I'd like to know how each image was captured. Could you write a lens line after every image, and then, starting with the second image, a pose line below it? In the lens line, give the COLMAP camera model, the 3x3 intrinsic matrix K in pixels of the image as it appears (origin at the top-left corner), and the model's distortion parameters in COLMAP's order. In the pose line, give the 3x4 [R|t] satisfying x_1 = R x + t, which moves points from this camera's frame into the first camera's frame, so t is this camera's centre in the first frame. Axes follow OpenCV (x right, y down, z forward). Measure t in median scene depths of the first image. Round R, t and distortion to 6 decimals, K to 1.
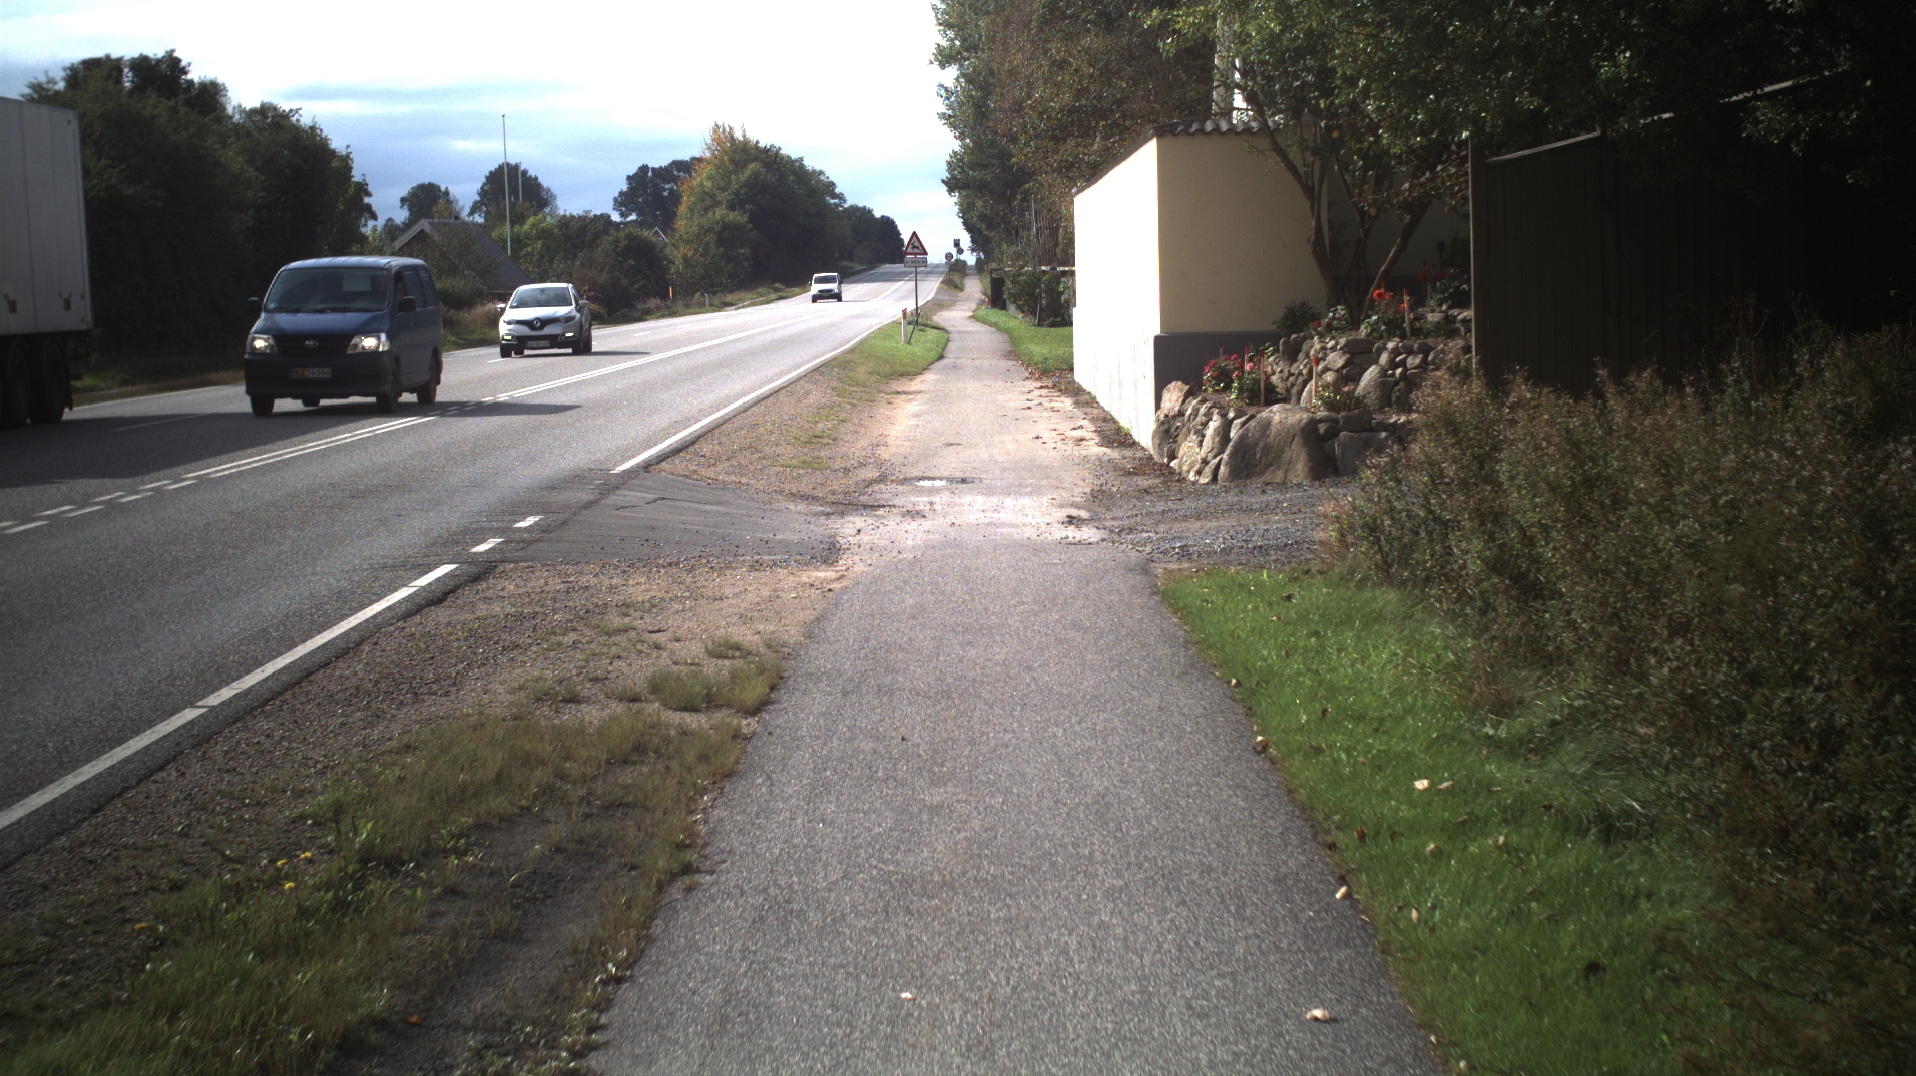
lens RADIAL K [[3210.5, 0, 958.0], [0, 3210.5, 538.0], [0, 0, 1]] dist [-0.272432, 0.253995]
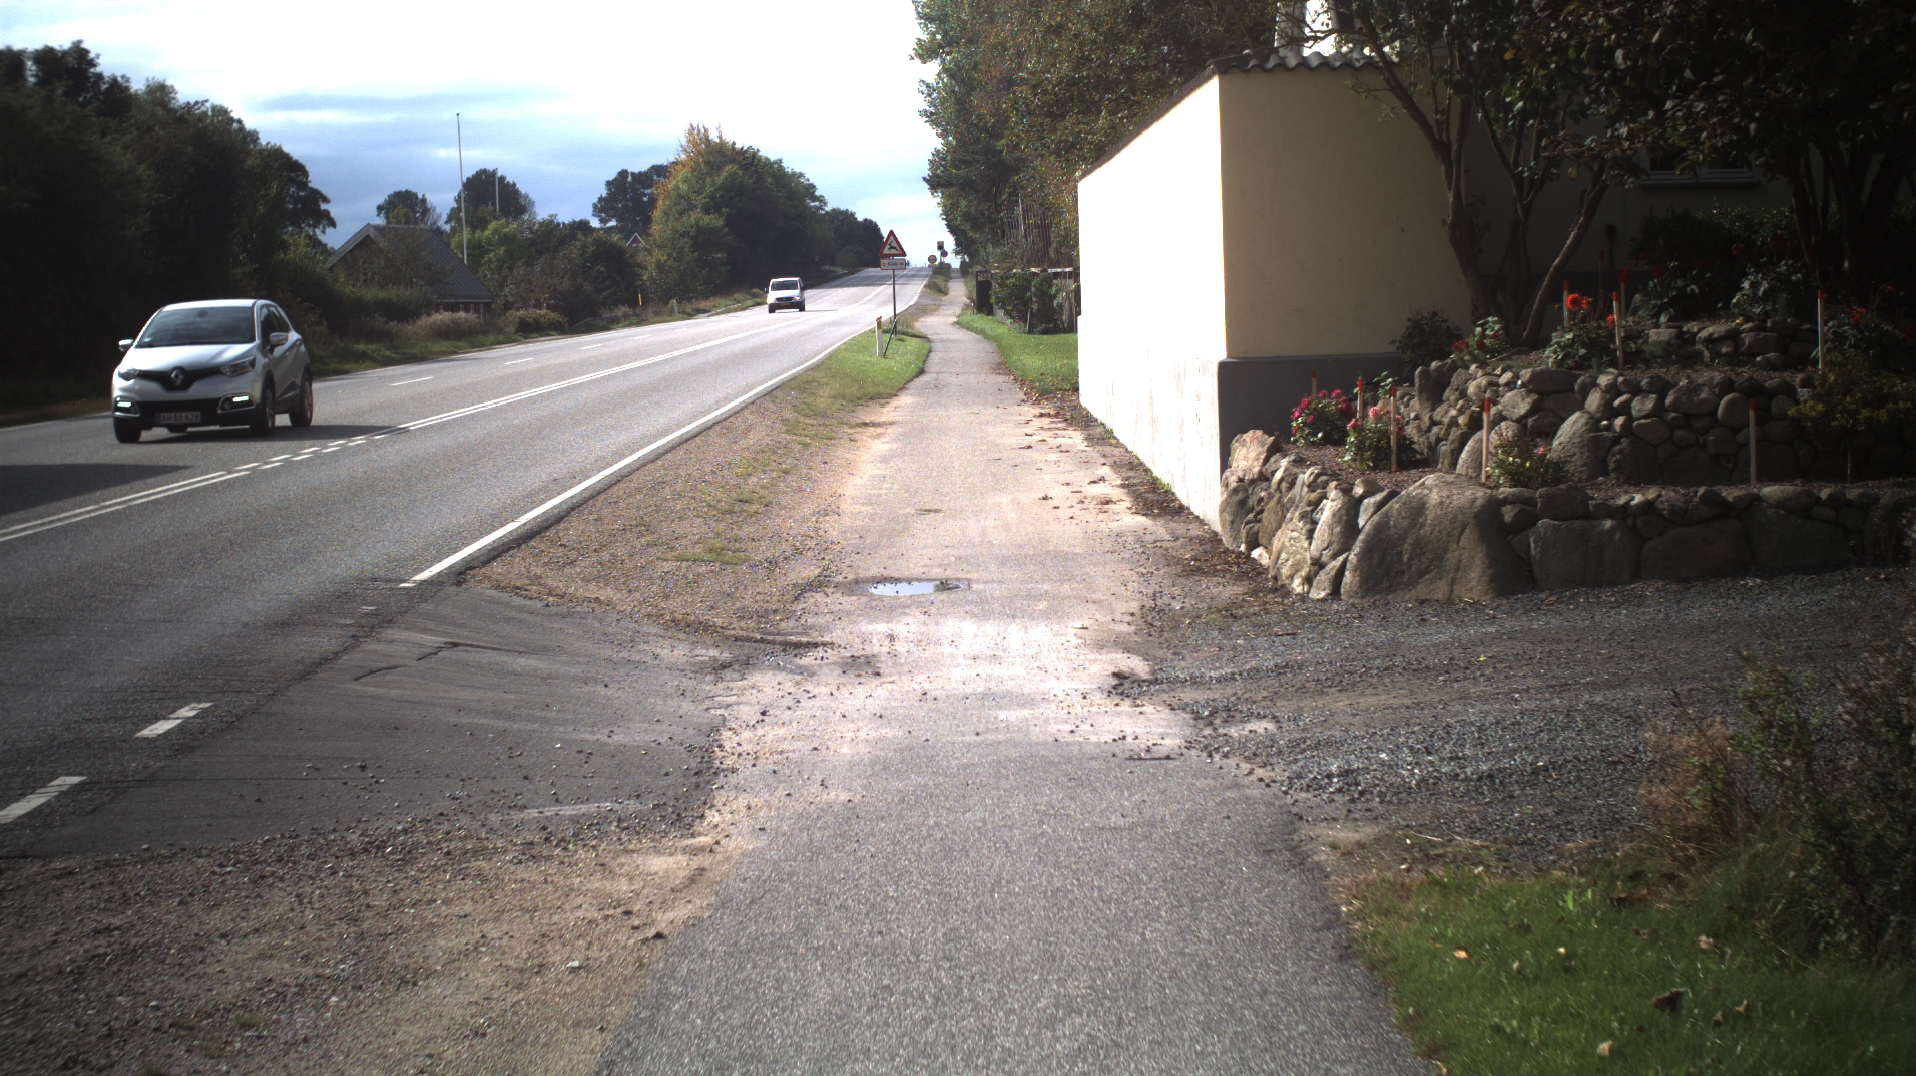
lens RADIAL K [[3210.5, 0, 958.0], [0, 3210.5, 538.0], [0, 0, 1]] dist [-0.272432, 0.253995]
pose [[0.999945, -0.009723, 0.004022, 0.000542], [0.009727, 0.999952, -0.001052, -0.006698], [-0.004011, 0.001091, 0.999991, 0.082982]]
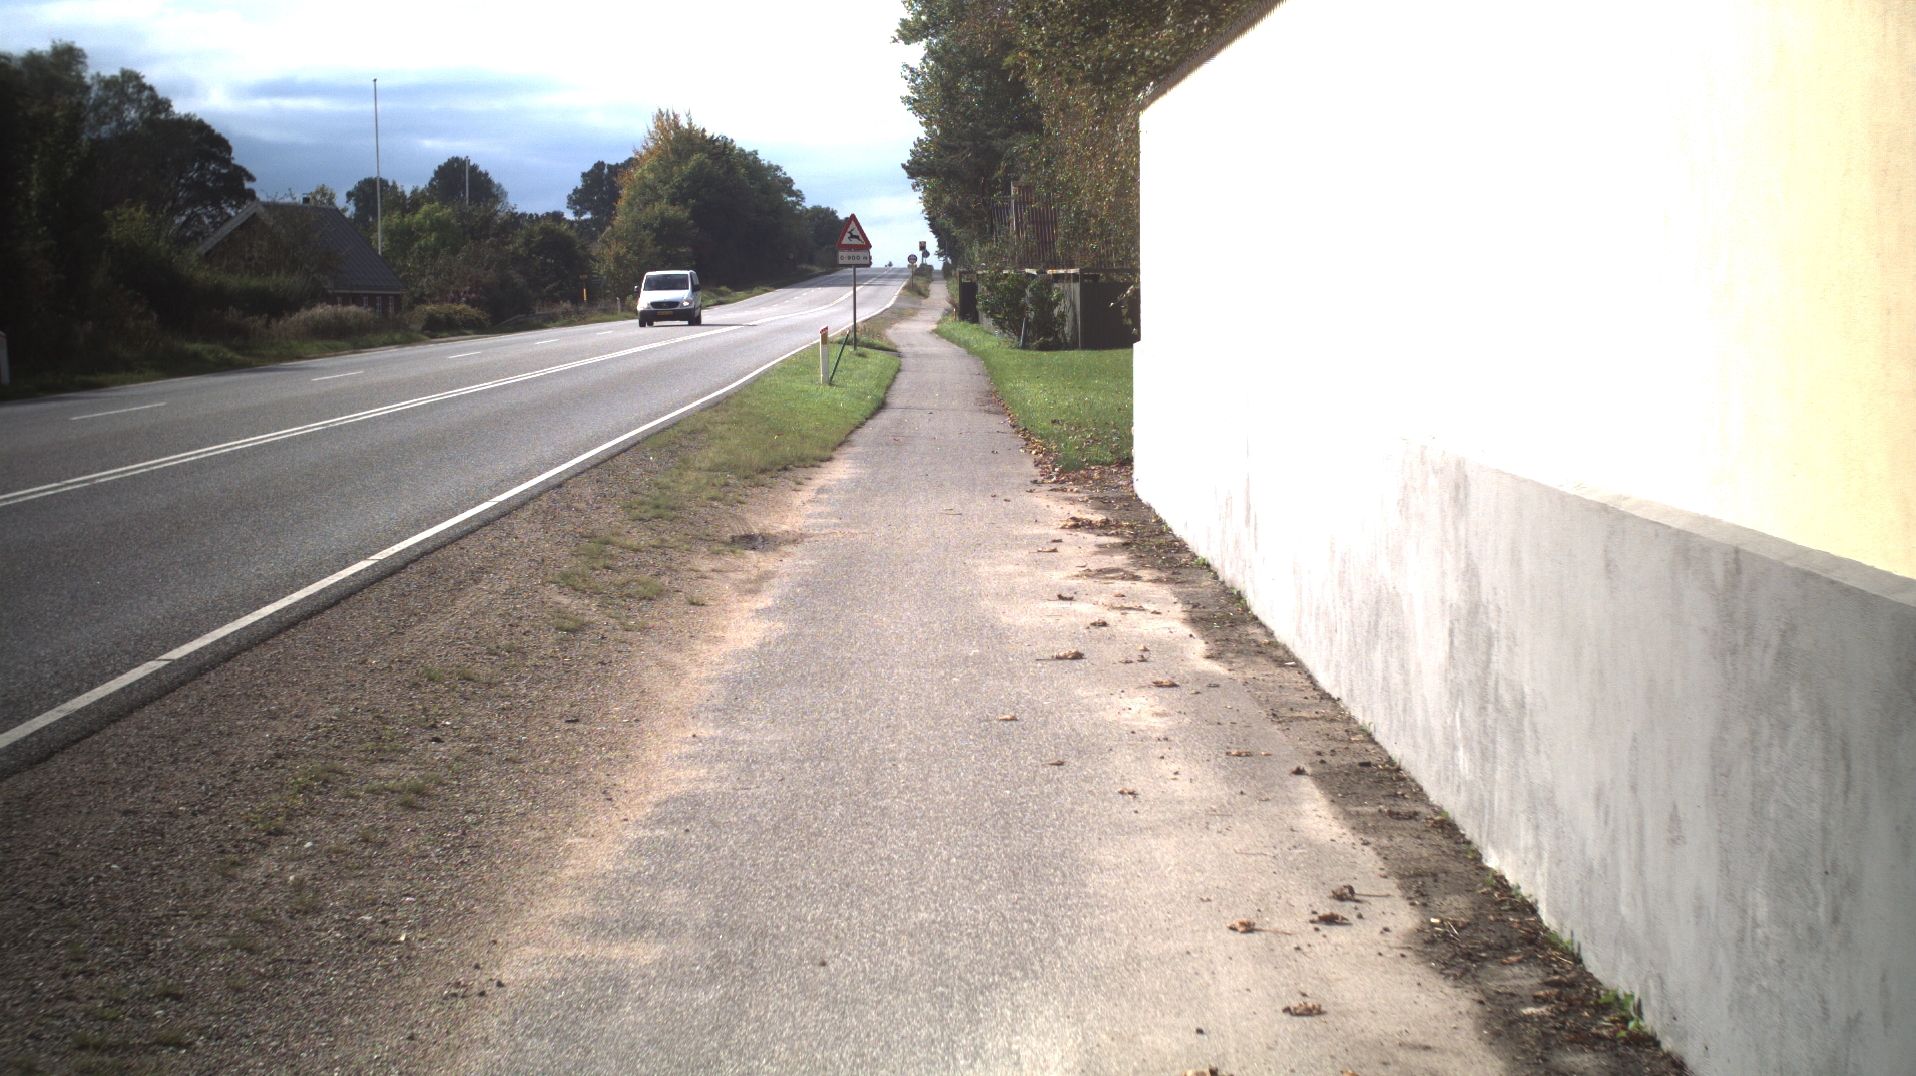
lens RADIAL K [[3210.5, 0, 958.0], [0, 3210.5, 538.0], [0, 0, 1]] dist [-0.272432, 0.253995]
pose [[0.999843, 0.013668, 0.011291, 0.002075], [-0.013646, 0.999905, -0.002030, -0.019761], [-0.011318, 0.001875, 0.999934, 0.249654]]
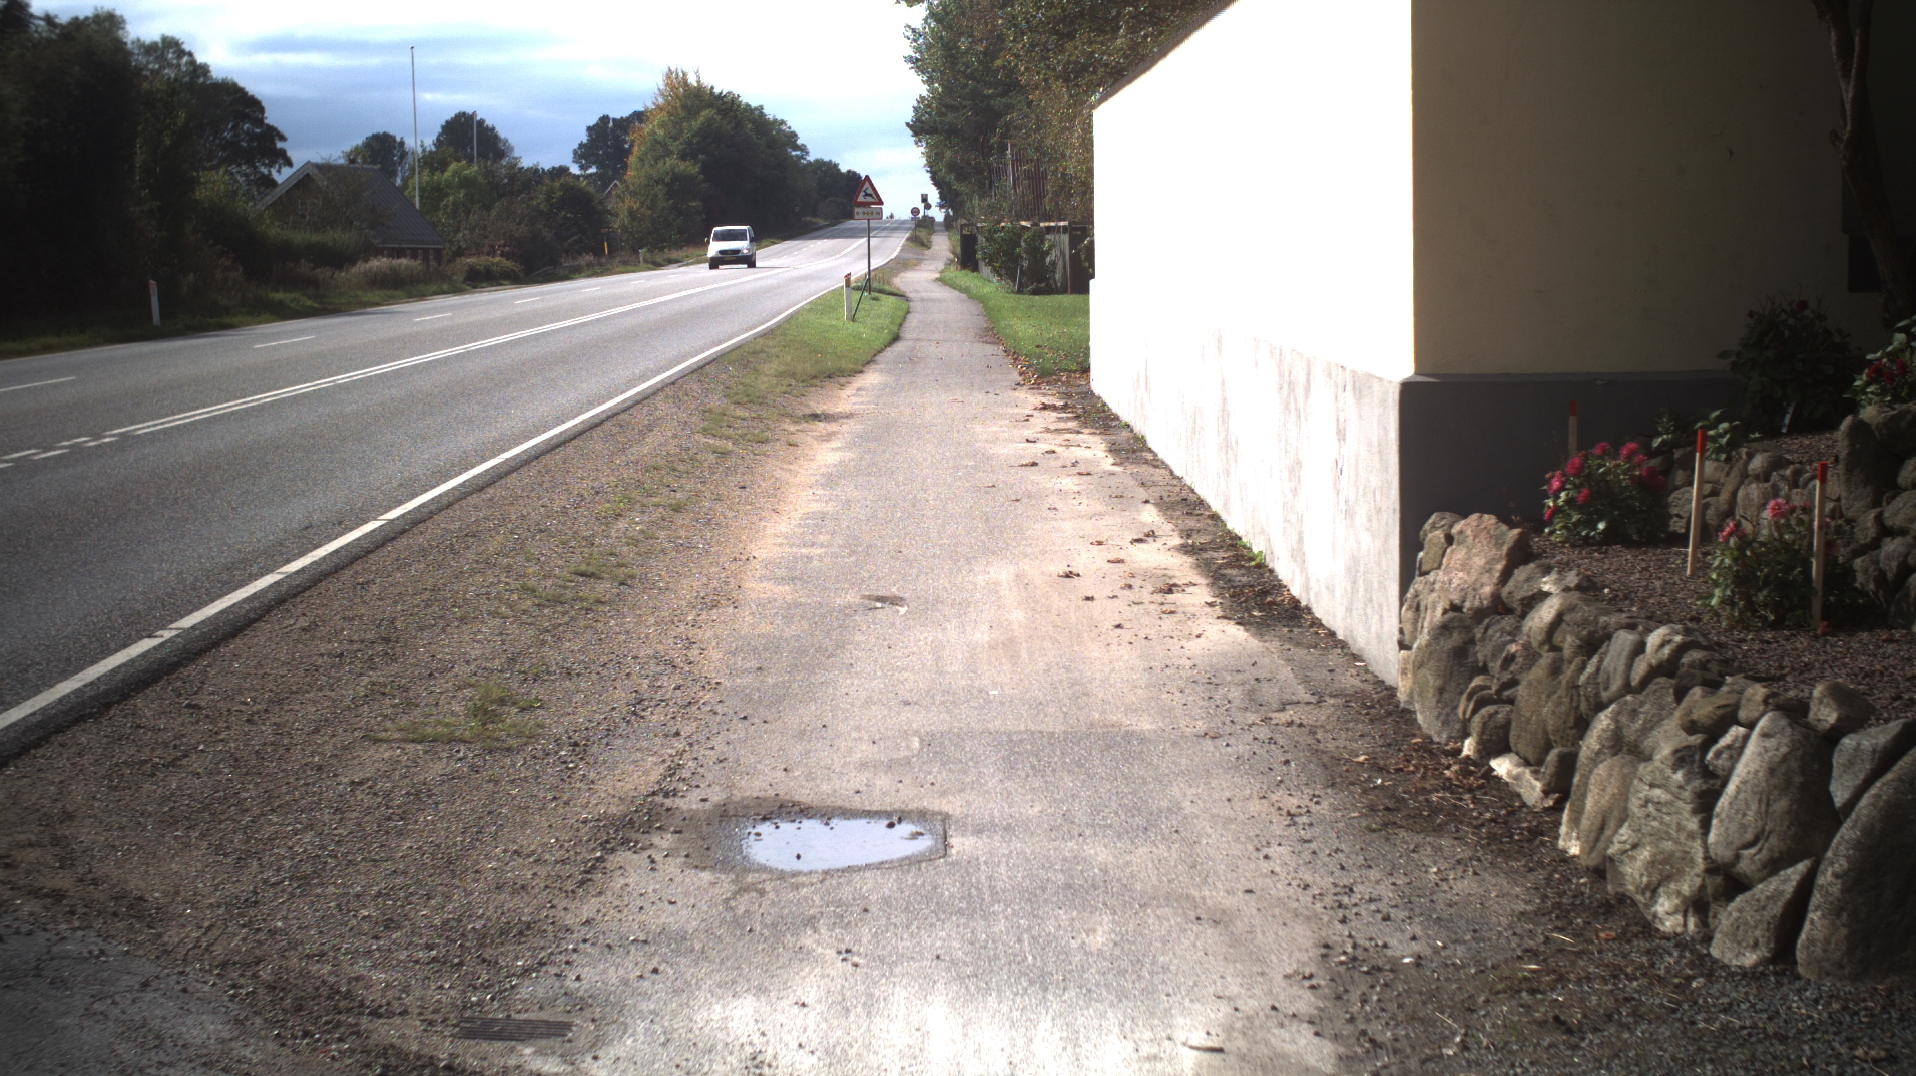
lens RADIAL K [[3210.5, 0, 958.0], [0, 3210.5, 538.0], [0, 0, 1]] dist [-0.272432, 0.253995]
pose [[0.999907, 0.008466, 0.010660, 0.001156], [-0.008607, 0.999876, 0.013196, -0.013195], [-0.010547, -0.013286, 0.999856, 0.166404]]
